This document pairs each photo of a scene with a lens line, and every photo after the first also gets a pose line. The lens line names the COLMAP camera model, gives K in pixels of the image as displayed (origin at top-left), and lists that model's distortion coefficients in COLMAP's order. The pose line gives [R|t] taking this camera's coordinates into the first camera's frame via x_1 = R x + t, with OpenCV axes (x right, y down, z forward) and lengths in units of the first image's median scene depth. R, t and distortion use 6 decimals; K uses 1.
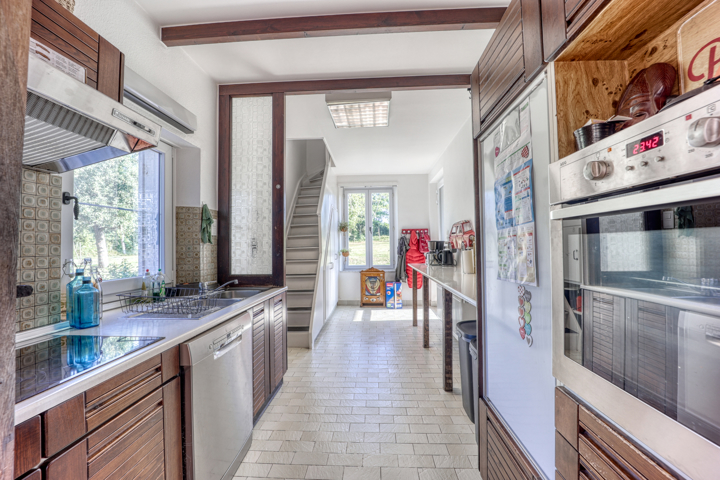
lens RADIAL K [[292.7, 0, 360.1], [0, 292.7, 240.3], [0, 0, 1]] dist [-0.017466, 0.000215]
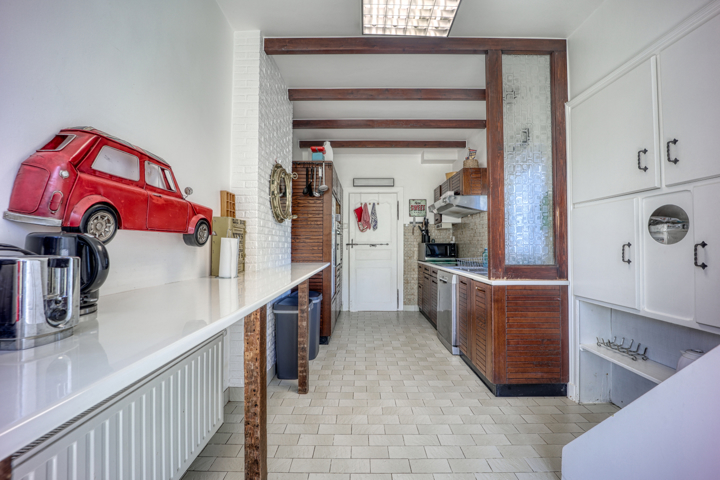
lens RADIAL K [[292.7, 0, 359.4], [0, 292.7, 239.3], [0, 0, 1]] dist [-0.017466, 0.000215]
pose [[-0.998357, 0.014362, -0.055476, 0.189481], [0.016094, 0.999393, -0.030893, 0.083107], [0.054999, -0.031735, -0.997982, 2.152738]]
